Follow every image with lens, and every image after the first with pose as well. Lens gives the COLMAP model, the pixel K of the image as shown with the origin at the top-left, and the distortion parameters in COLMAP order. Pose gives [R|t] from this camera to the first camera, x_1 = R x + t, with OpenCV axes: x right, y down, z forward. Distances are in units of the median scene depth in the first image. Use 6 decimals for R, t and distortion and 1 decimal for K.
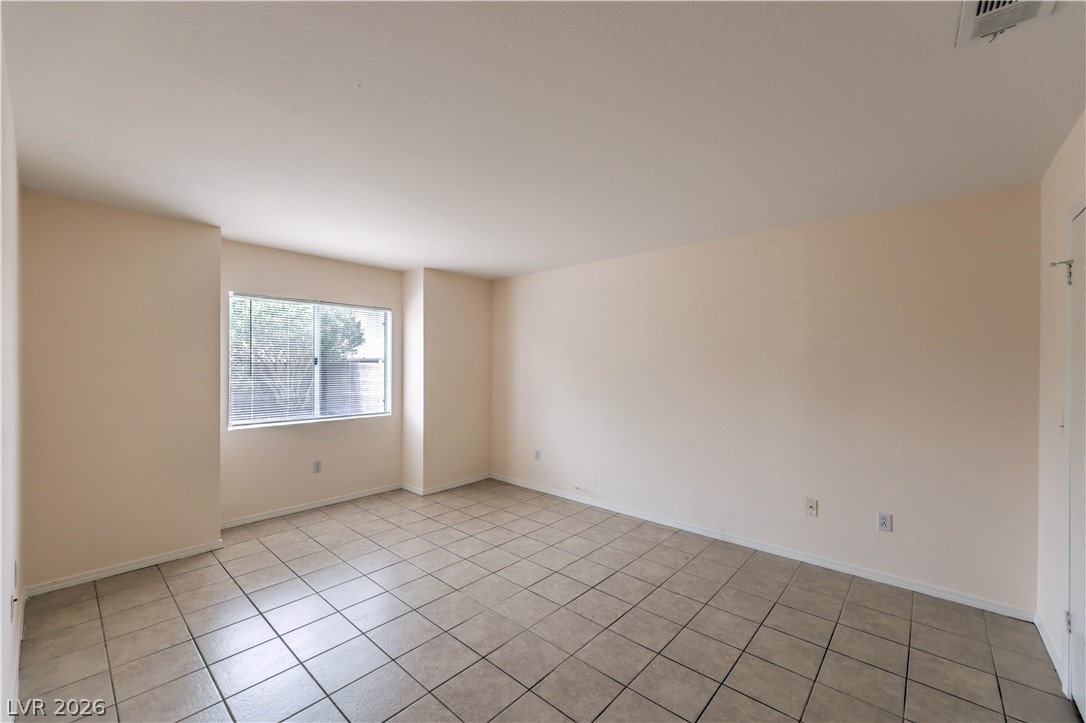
lens RADIAL K [[437.8, 0, 541.2], [0, 437.8, 361.8], [0, 0, 1]] dist [0.008984, 0.000389]
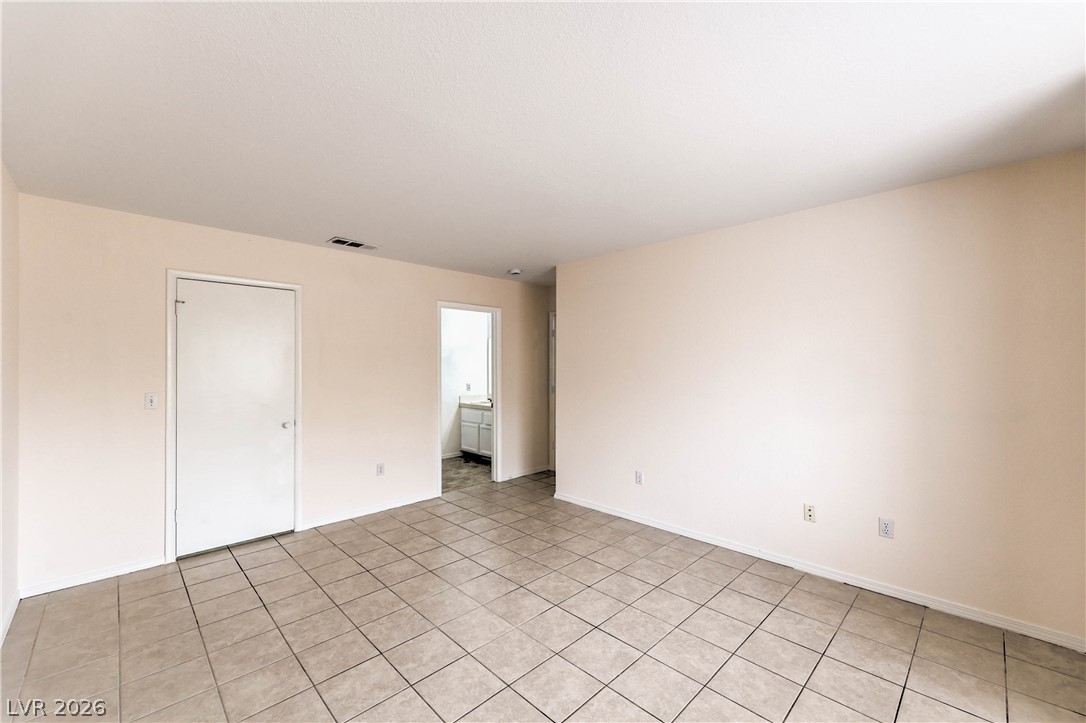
lens RADIAL K [[437.8, 0, 544.3], [0, 437.8, 364.8], [0, 0, 1]] dist [0.008984, 0.000389]
pose [[-0.997476, 0.000595, 0.071004, -0.211668], [-0.000231, 0.999932, -0.011630, 0.018283], [-0.071007, -0.011617, -0.997408, 1.675336]]
